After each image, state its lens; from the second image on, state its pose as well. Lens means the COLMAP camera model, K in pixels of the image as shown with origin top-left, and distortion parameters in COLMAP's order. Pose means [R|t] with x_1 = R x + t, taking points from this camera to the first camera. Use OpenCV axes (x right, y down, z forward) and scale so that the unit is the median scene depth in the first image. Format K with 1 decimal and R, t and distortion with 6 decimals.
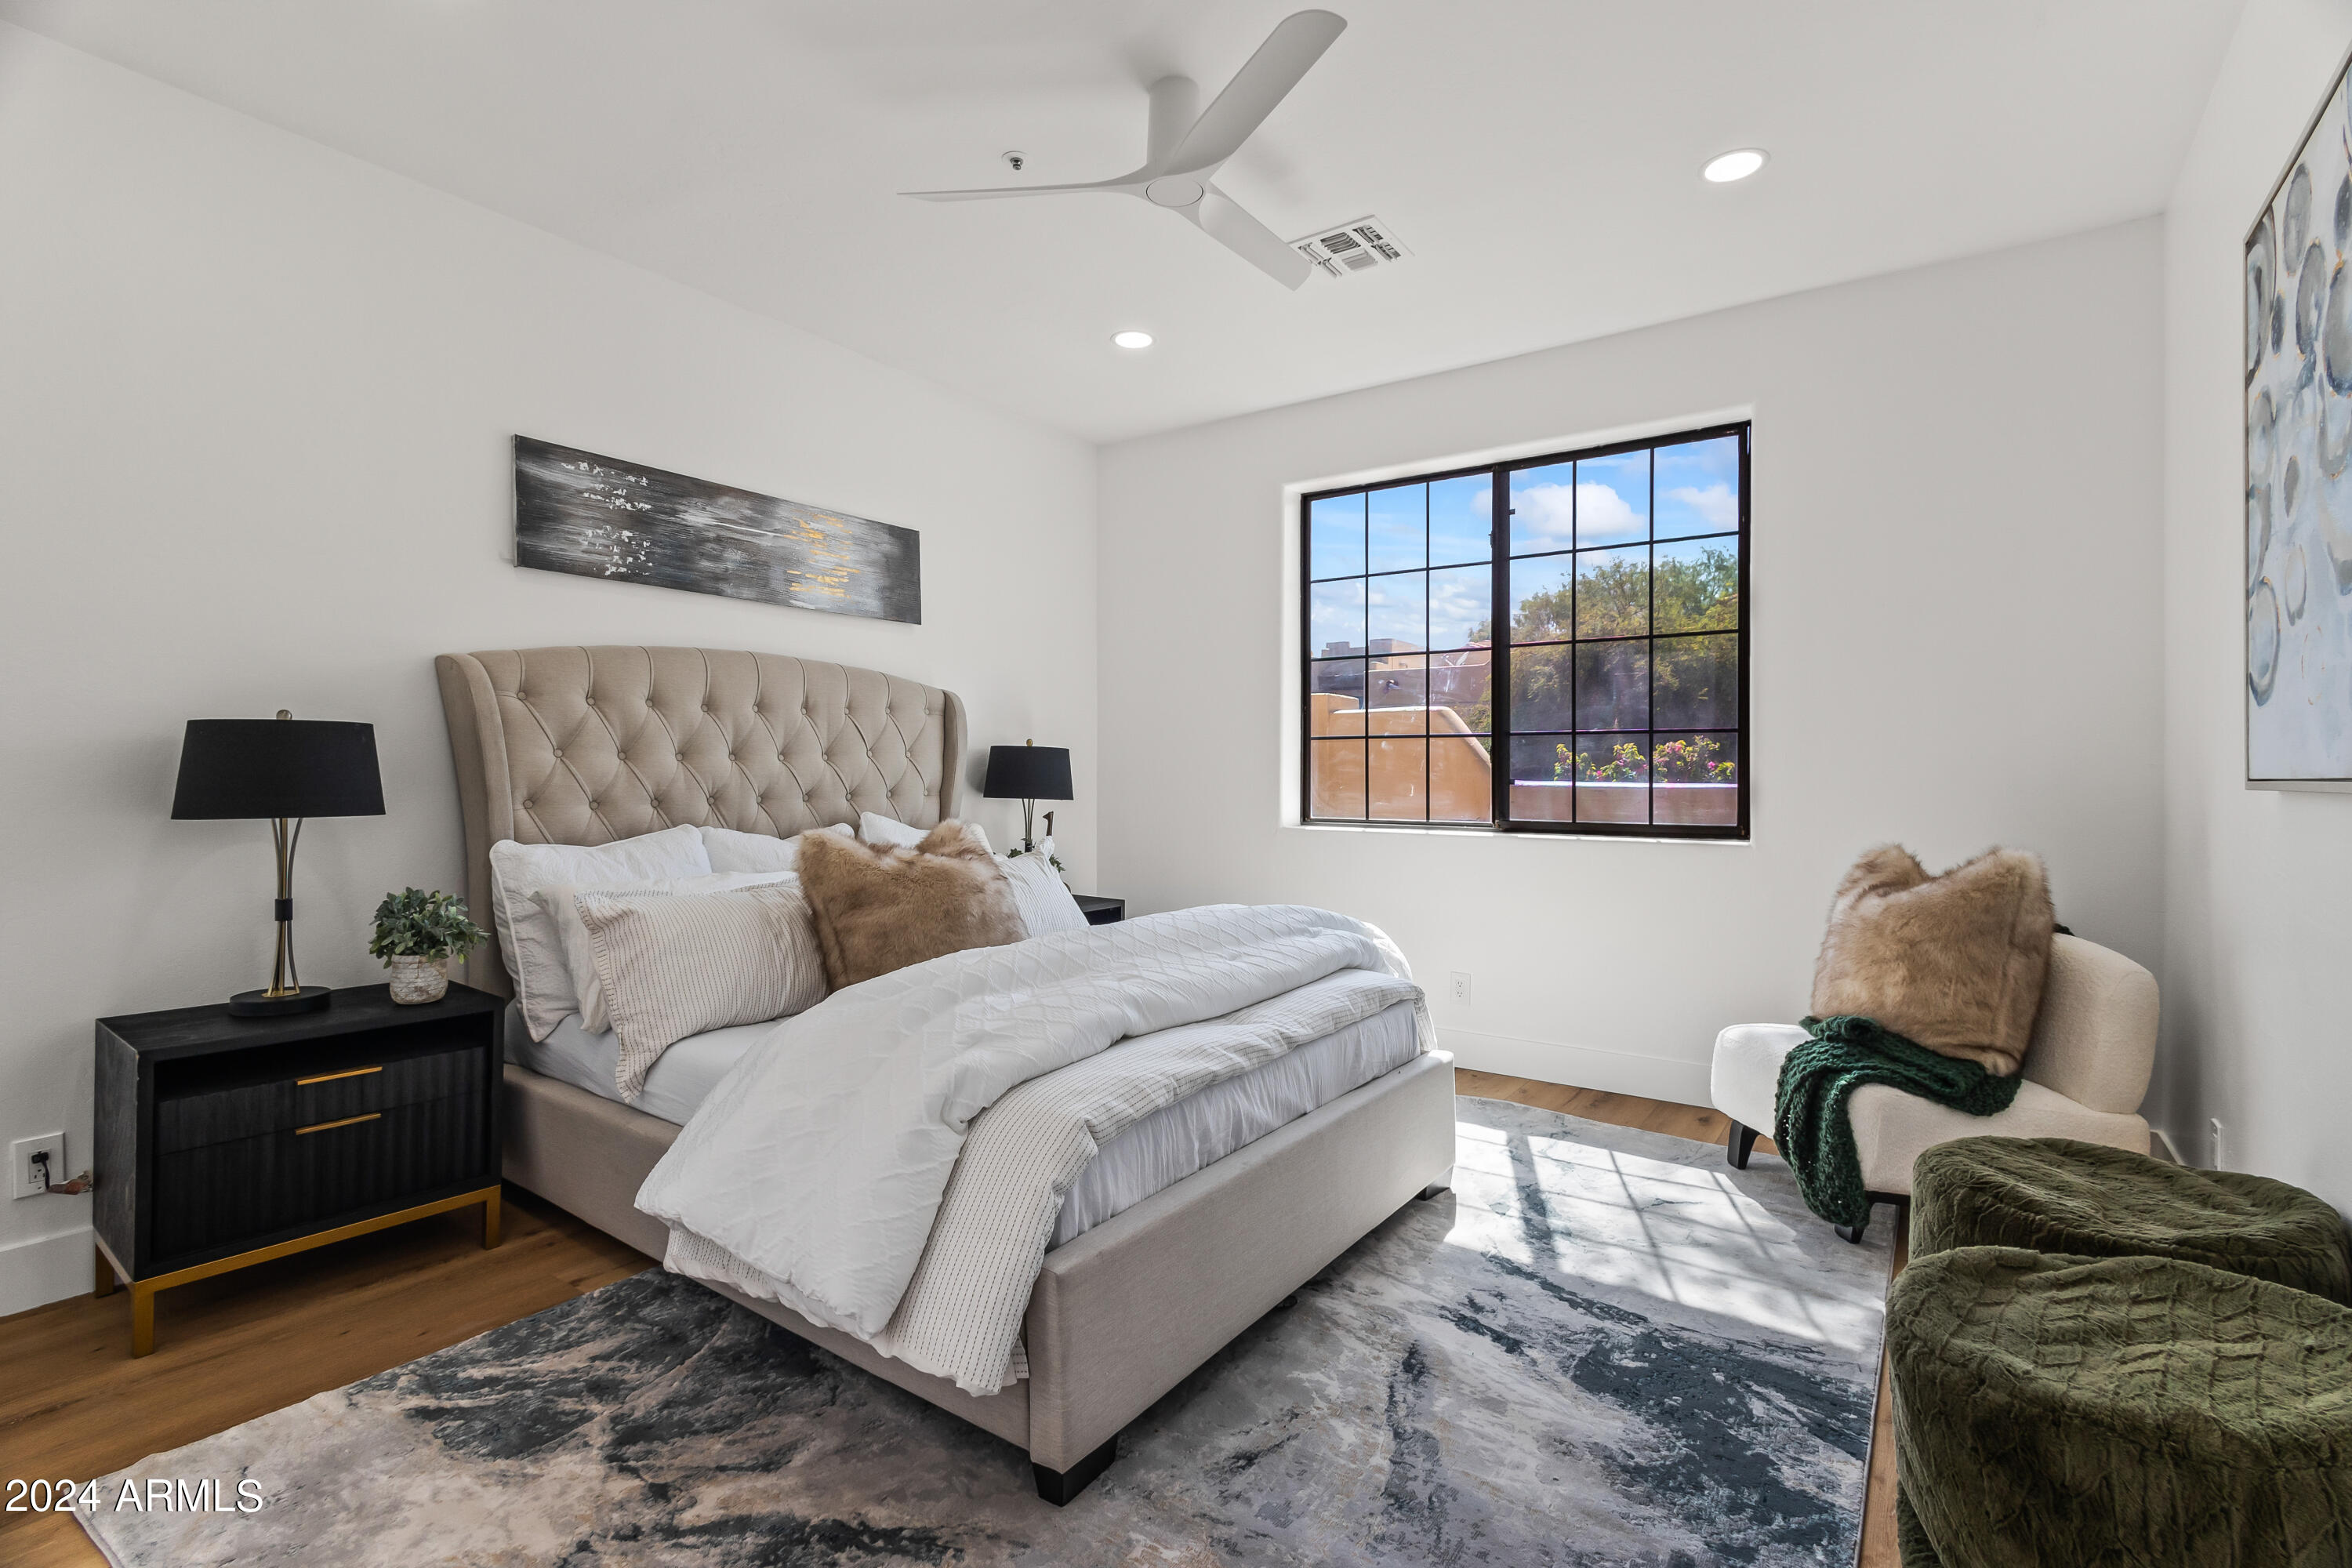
lens RADIAL K [[1089.6, 0, 1173.0], [0, 1089.6, 796.8], [0, 0, 1]] dist [0.006220, -0.001488]
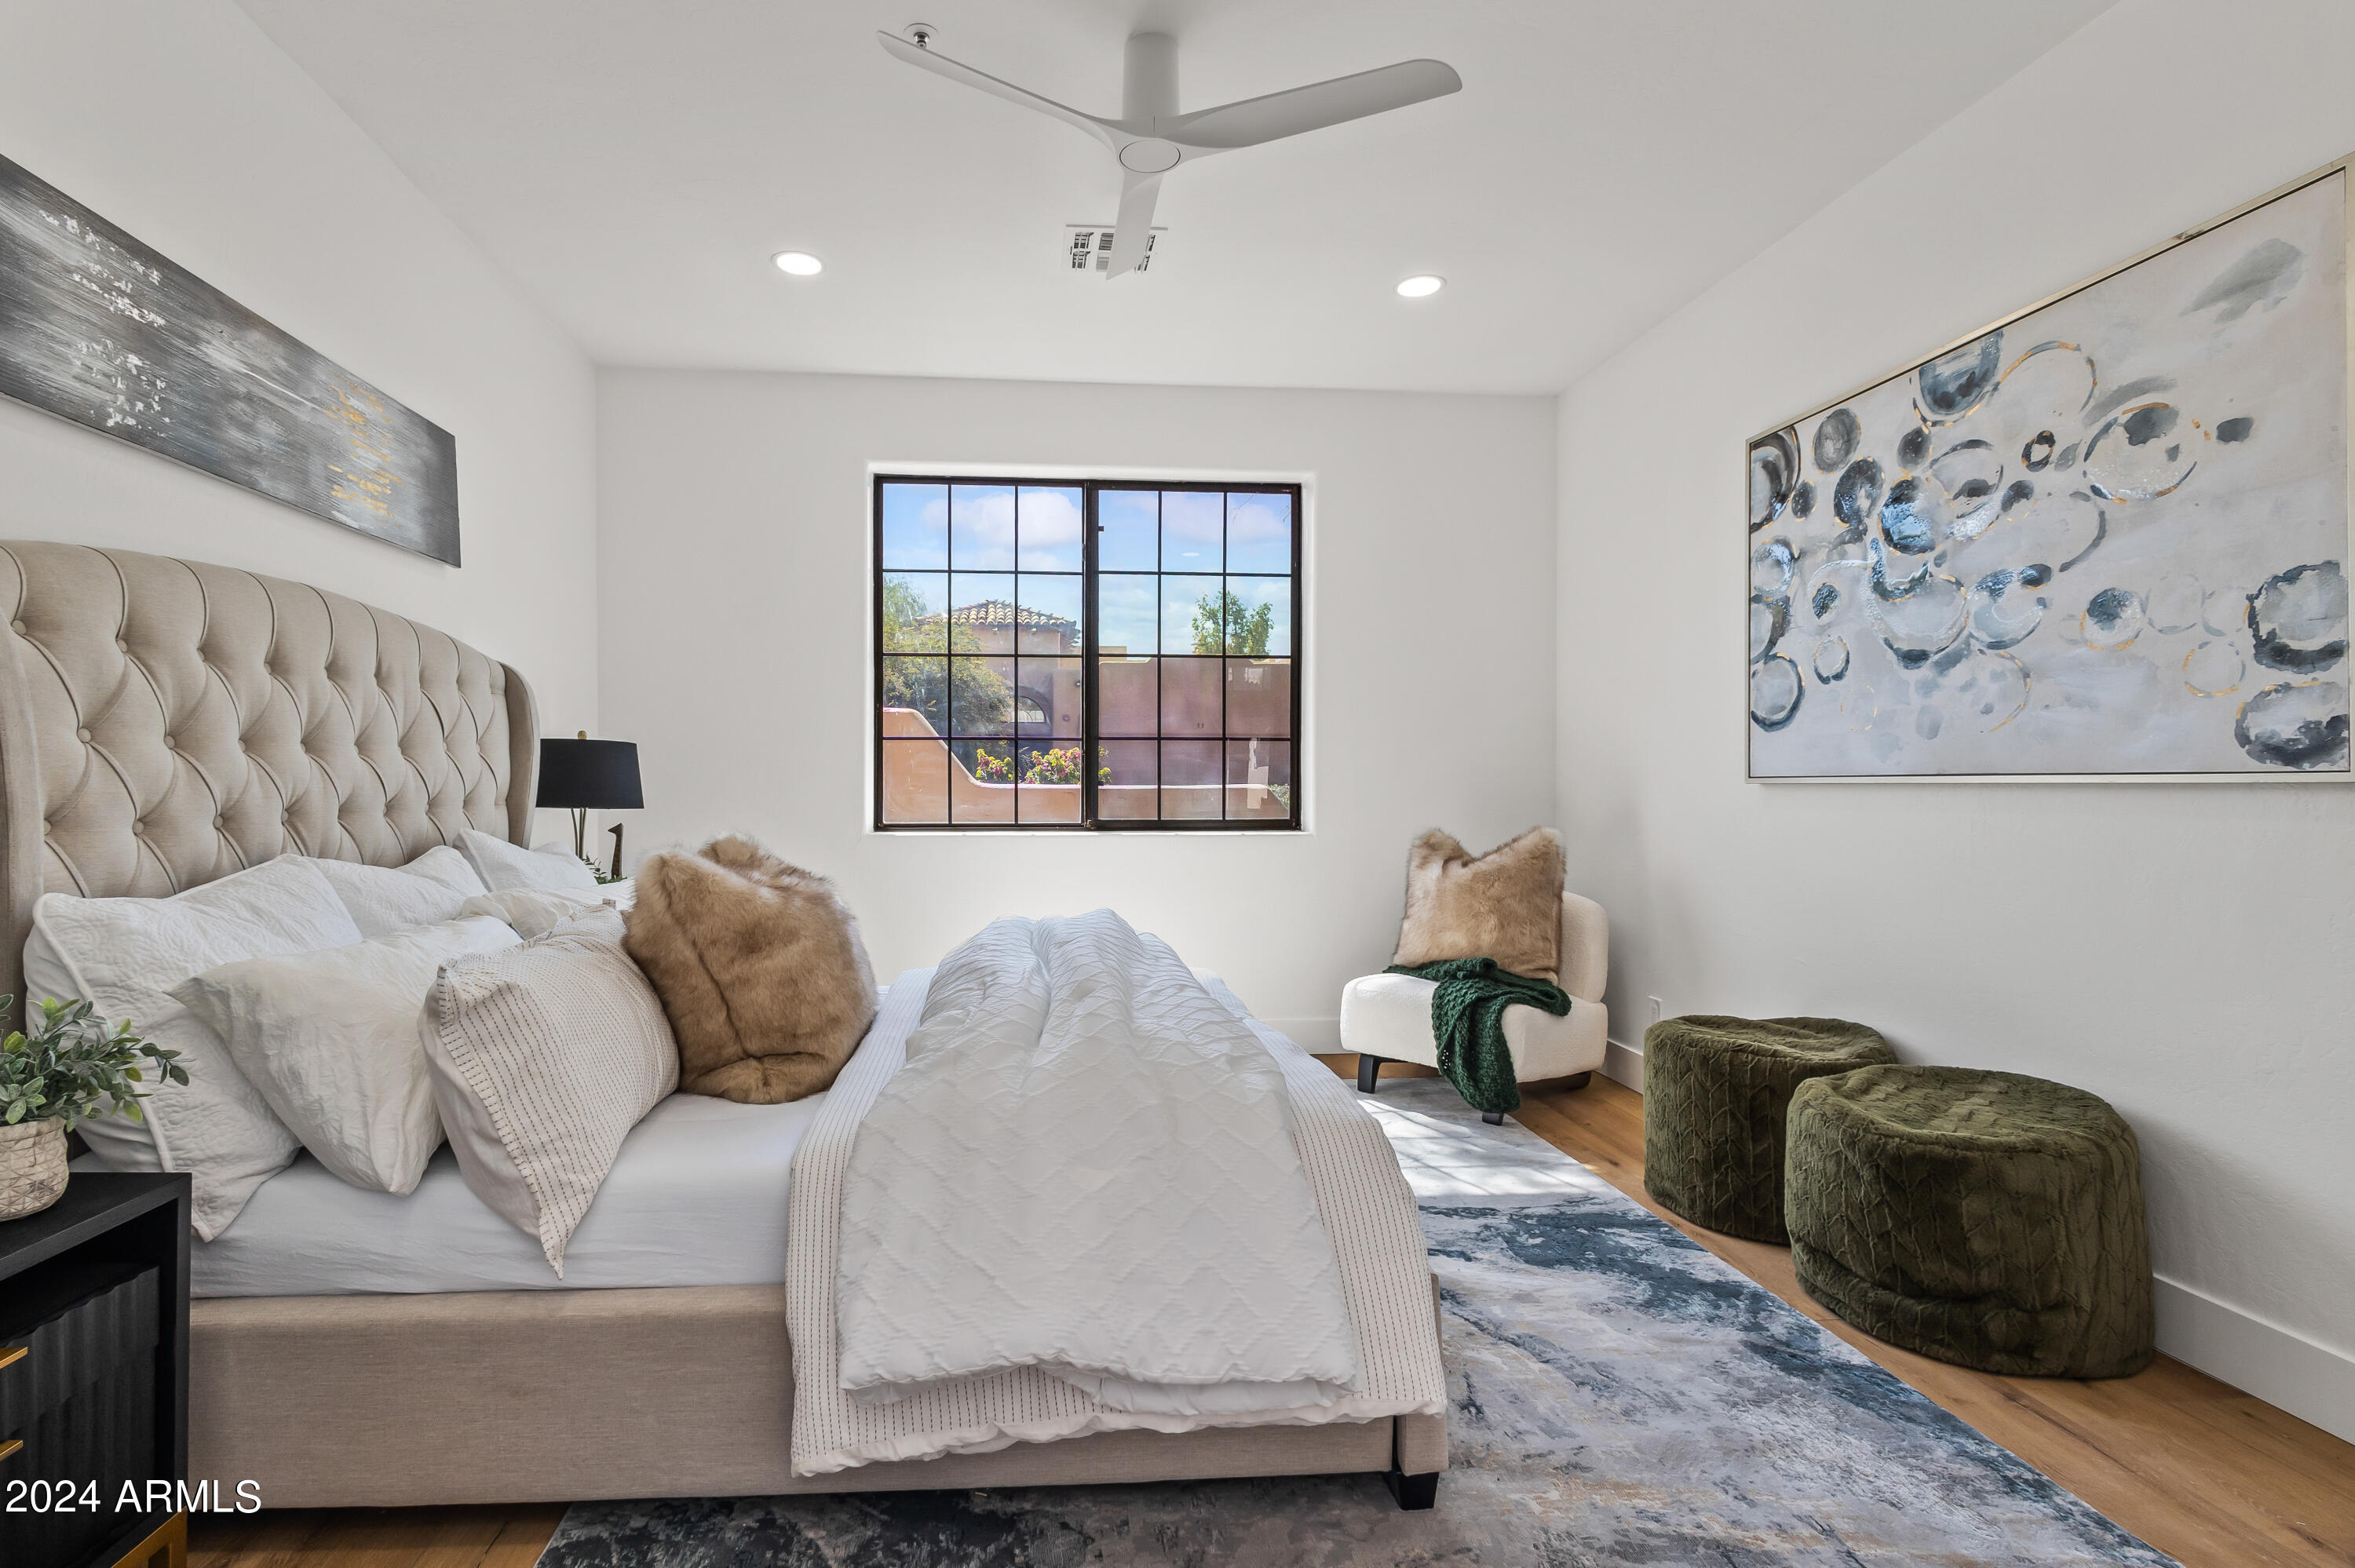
lens RADIAL K [[1096.4, 0, 1173.7], [0, 1096.4, 812.2], [0, 0, 1]] dist [0.010880, -0.001863]
pose [[0.768631, -0.020938, 0.639350, -0.451902], [0.015249, 0.999780, 0.014409, -0.000053], [-0.639511, -0.001325, 0.768781, 0.189181]]
